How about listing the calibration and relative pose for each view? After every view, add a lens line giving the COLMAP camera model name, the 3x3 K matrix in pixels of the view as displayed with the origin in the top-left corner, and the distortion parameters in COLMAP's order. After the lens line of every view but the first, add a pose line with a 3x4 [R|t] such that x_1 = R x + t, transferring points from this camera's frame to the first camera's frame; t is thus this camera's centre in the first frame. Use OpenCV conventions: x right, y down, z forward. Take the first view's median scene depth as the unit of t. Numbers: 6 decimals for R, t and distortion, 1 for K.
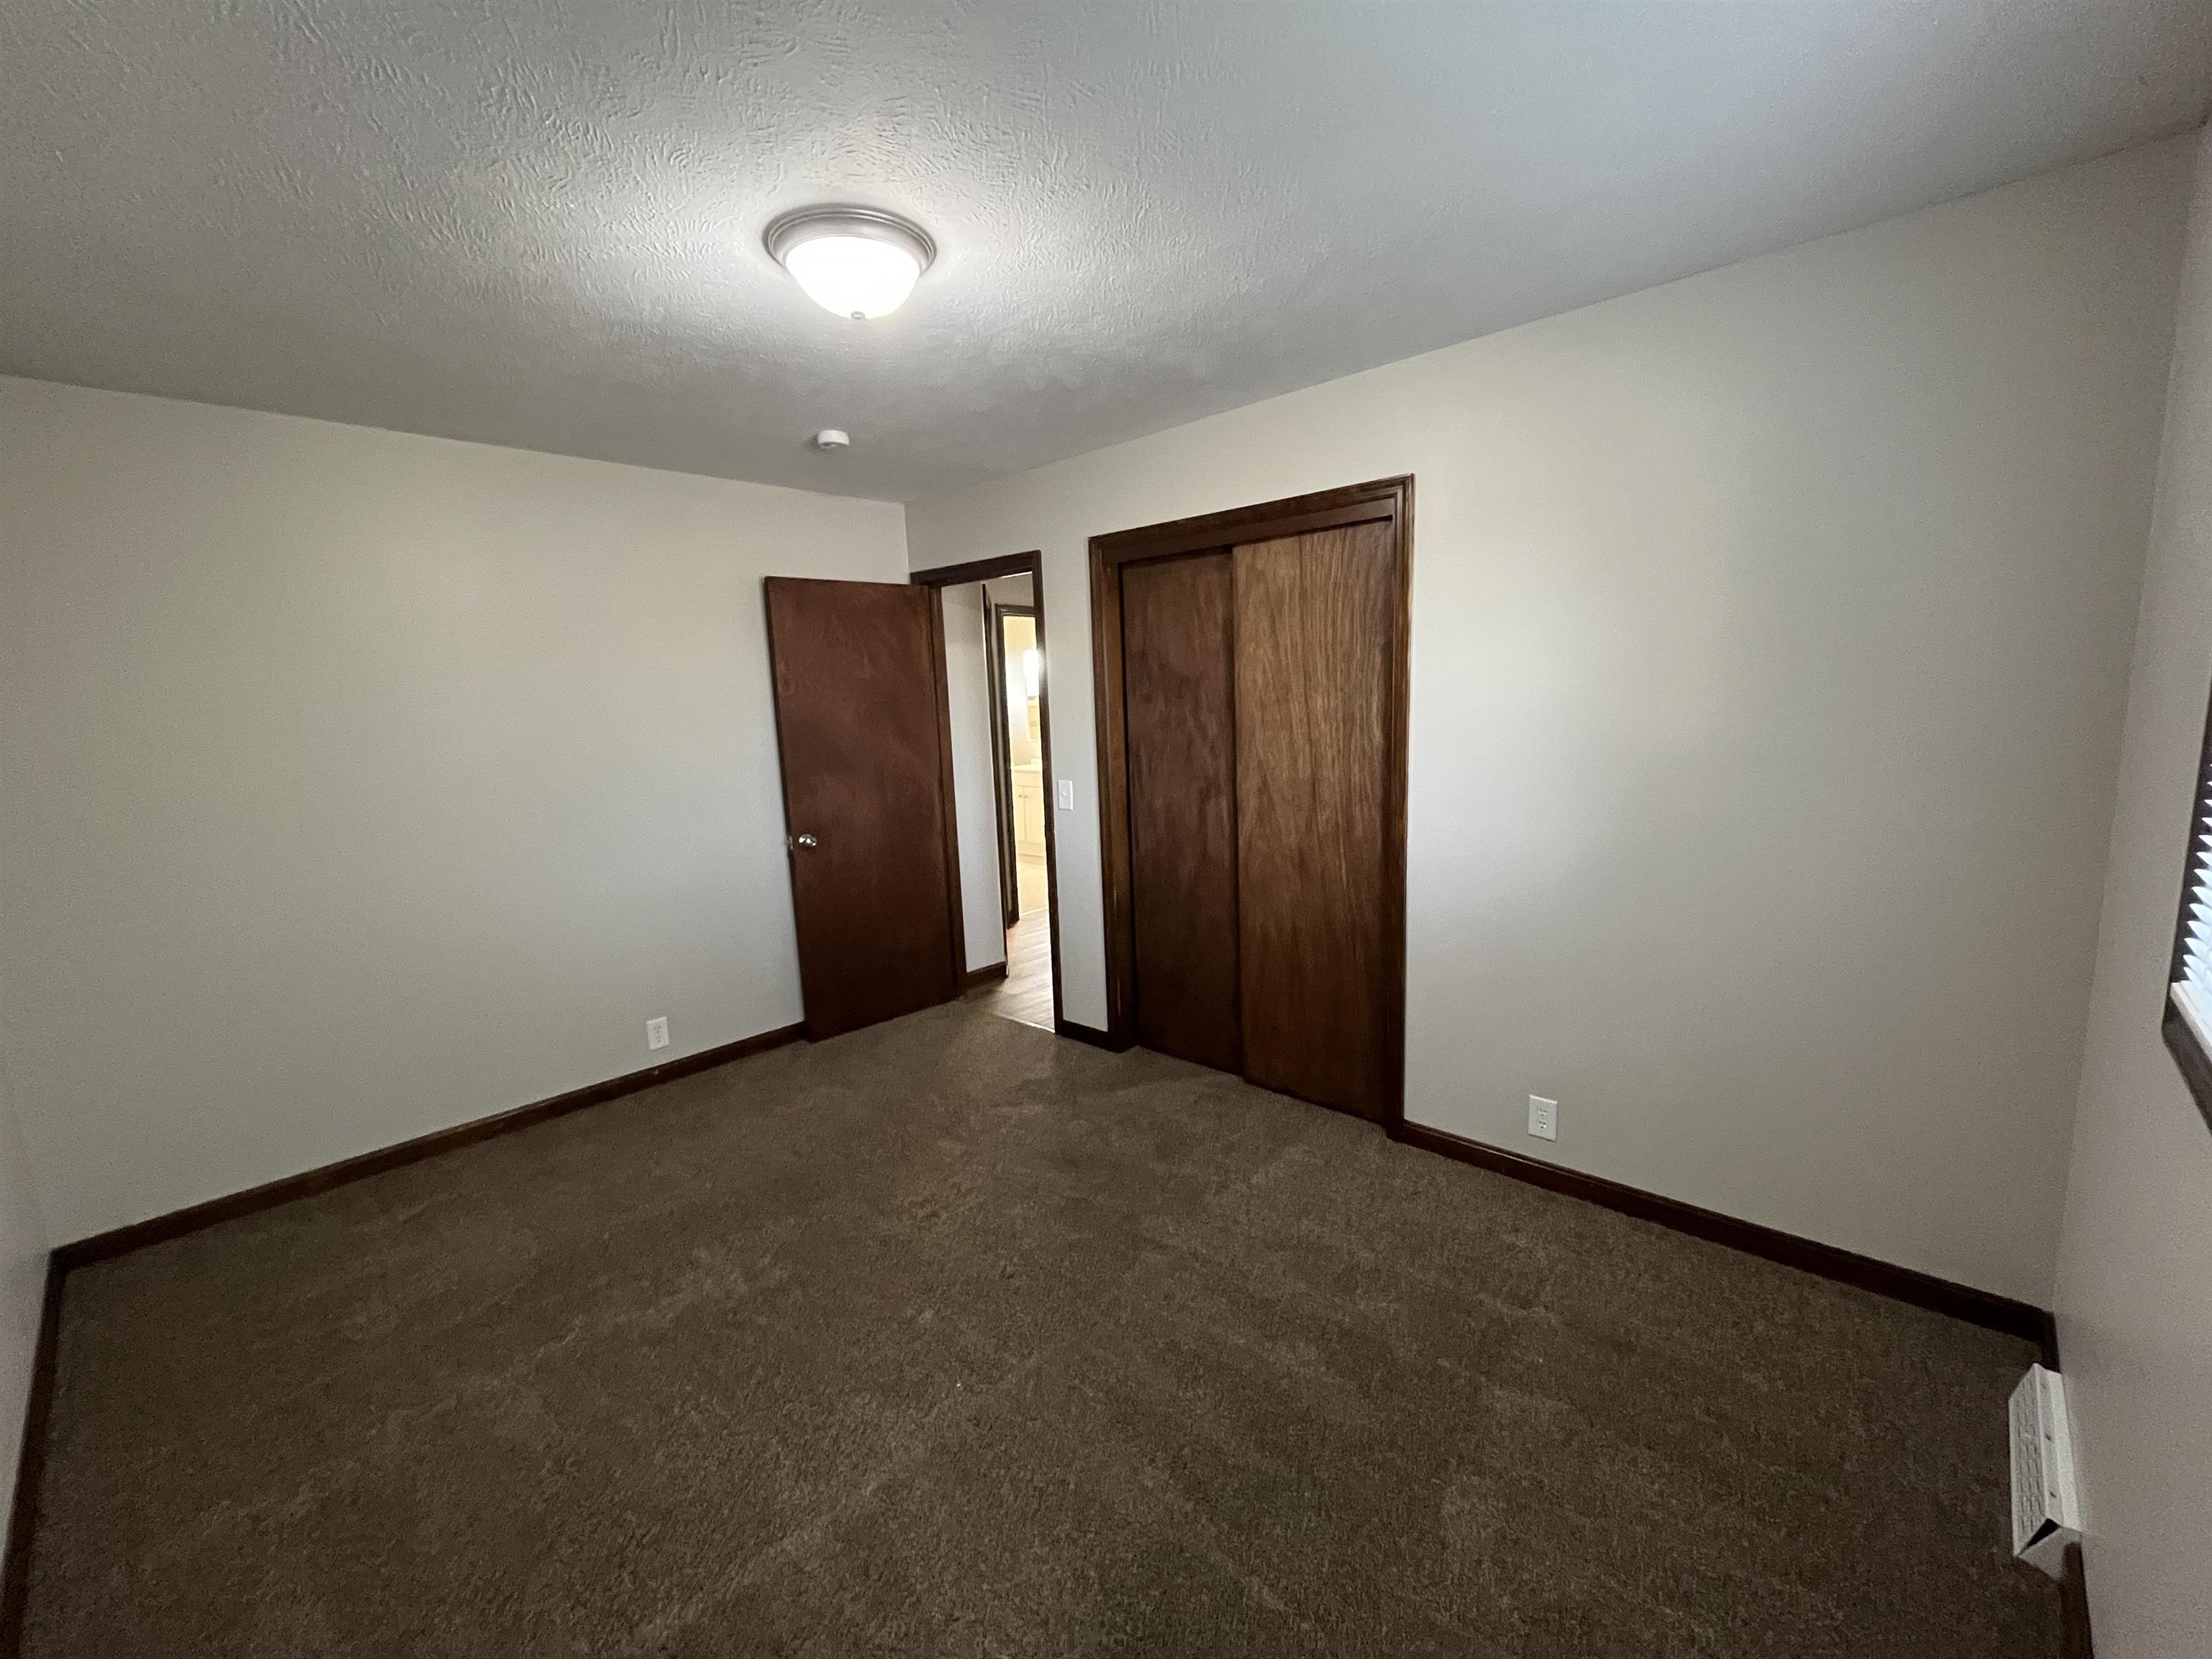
lens RADIAL K [[907.4, 0, 1089.8], [0, 907.4, 828.4], [0, 0, 1]] dist [-0.001953, -0.000028]
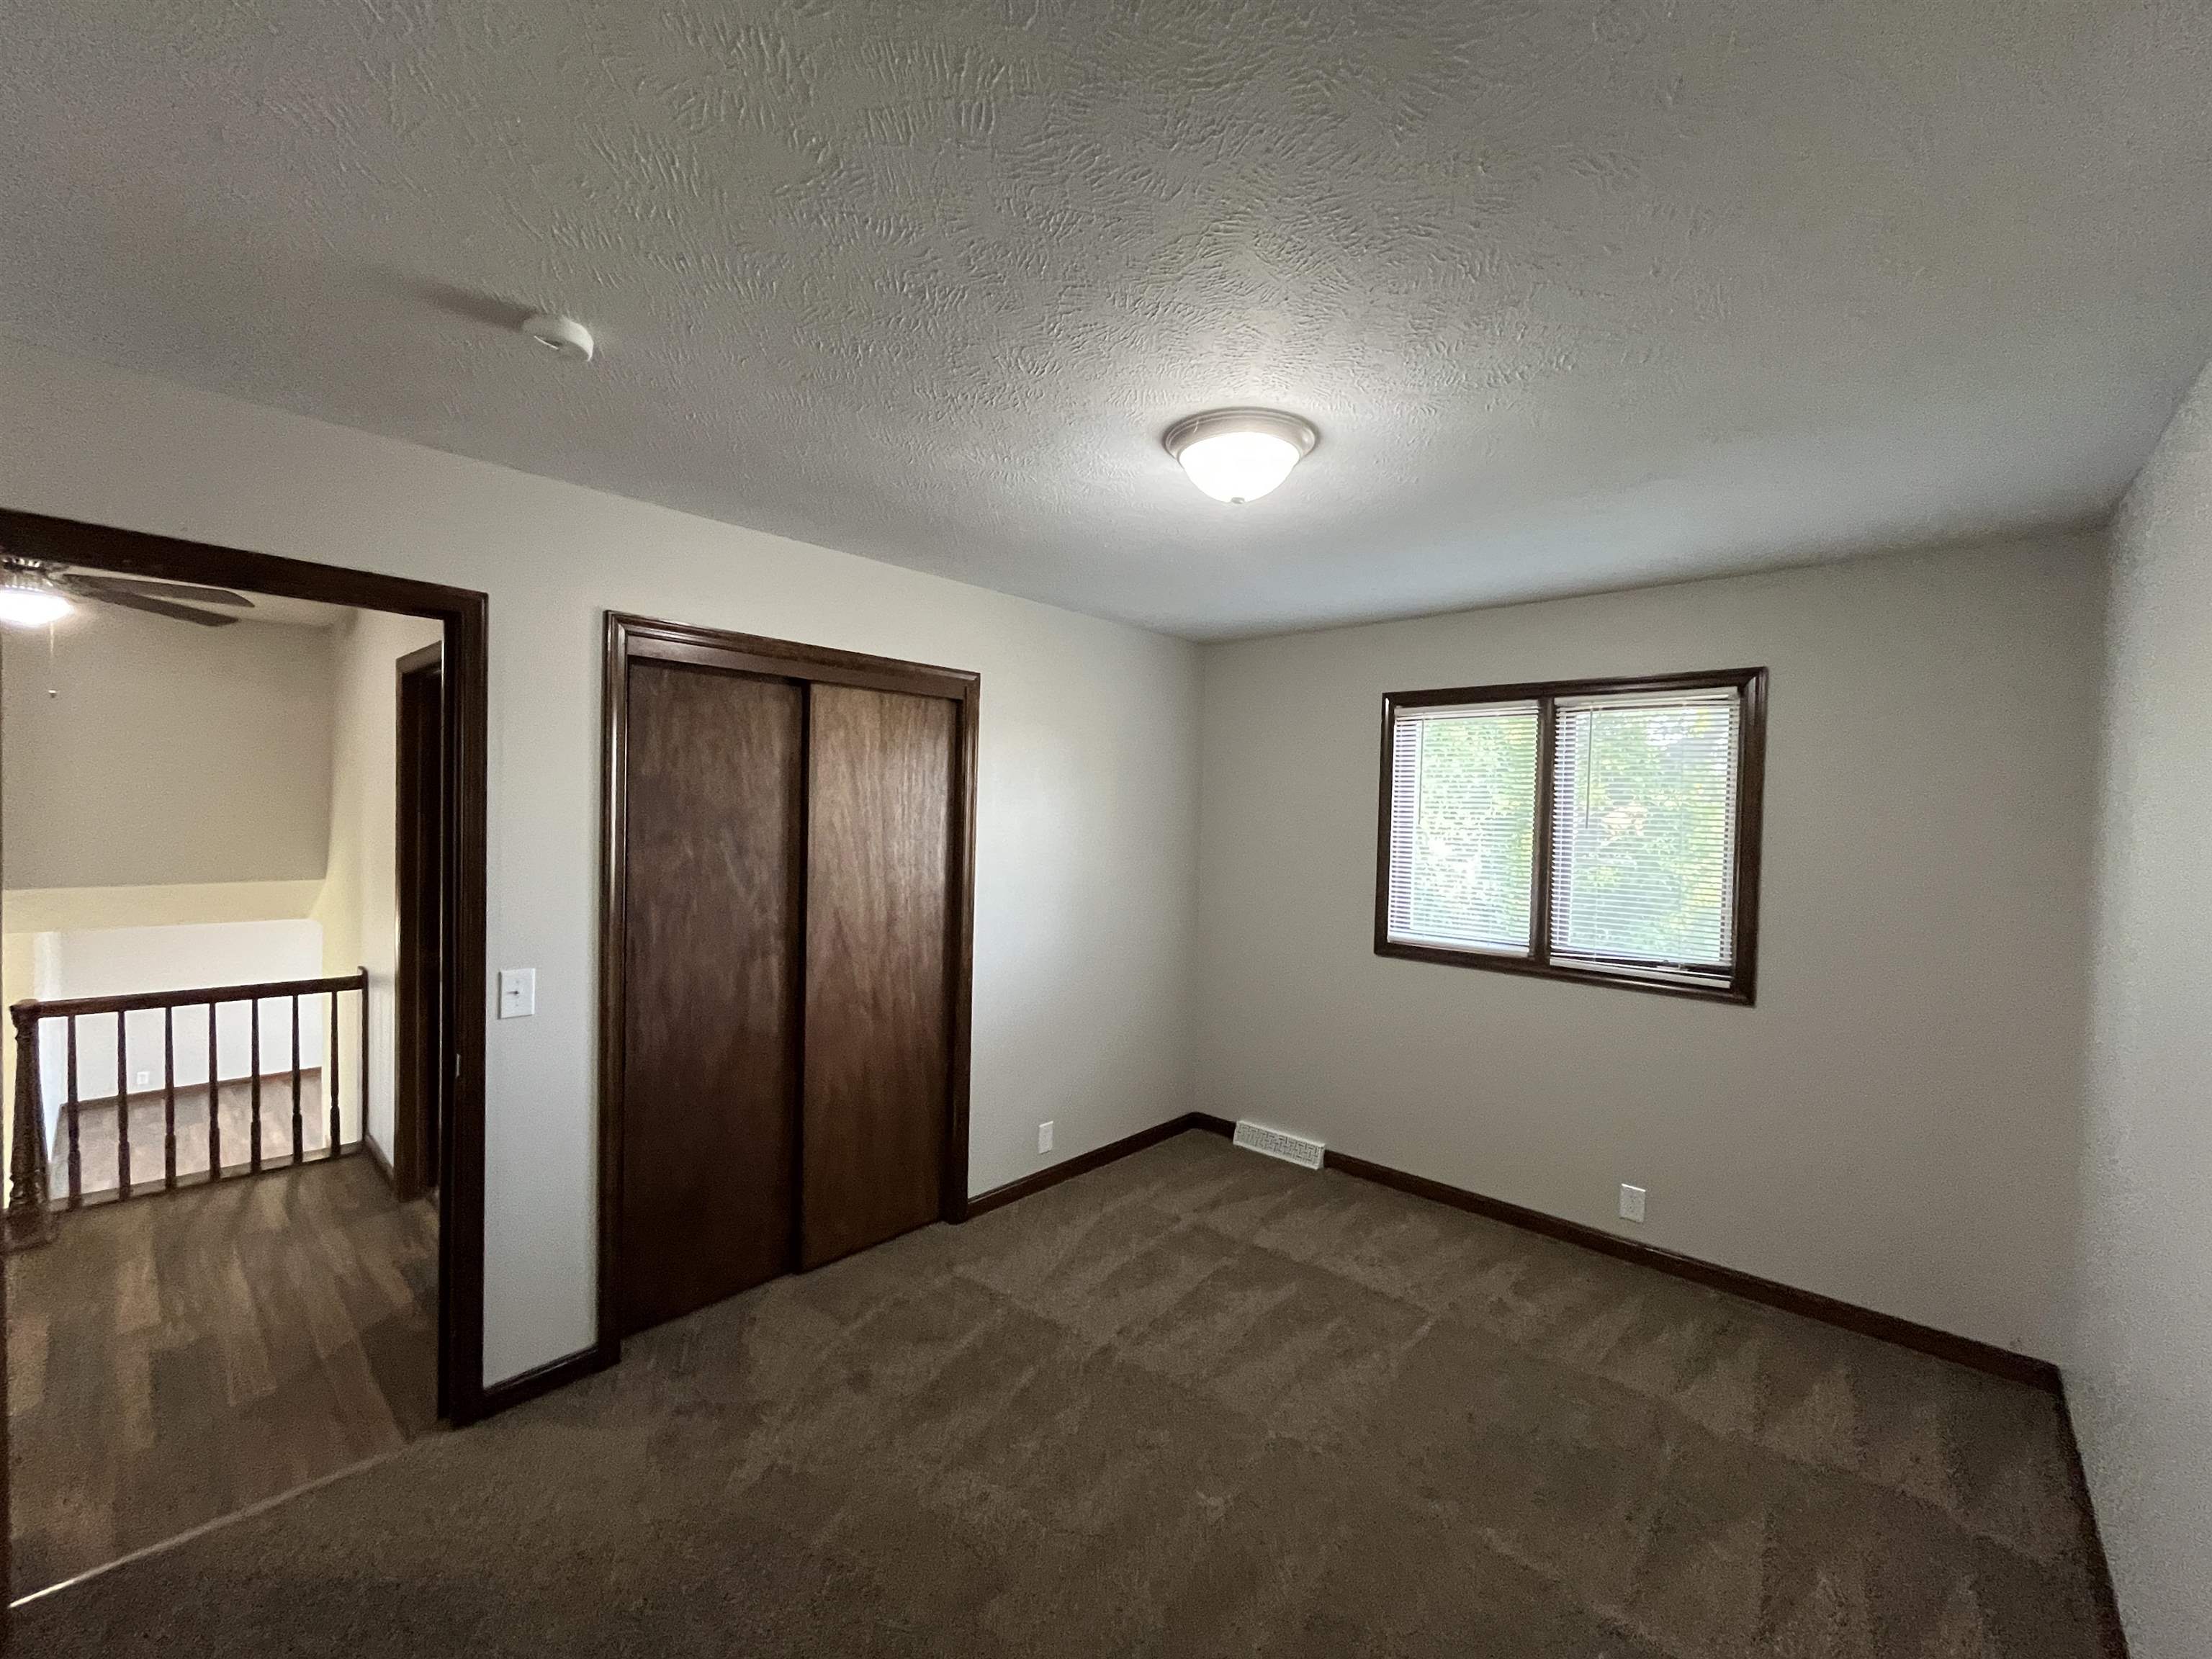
lens RADIAL K [[907.4, 0, 1101.9], [0, 907.4, 827.0], [0, 0, 1]] dist [-0.001953, -0.000028]
pose [[-0.023951, 0.020960, 0.999493, -0.799993], [0.119459, 0.992677, -0.017954, -0.111101], [-0.992550, 0.118968, -0.026280, 0.754475]]
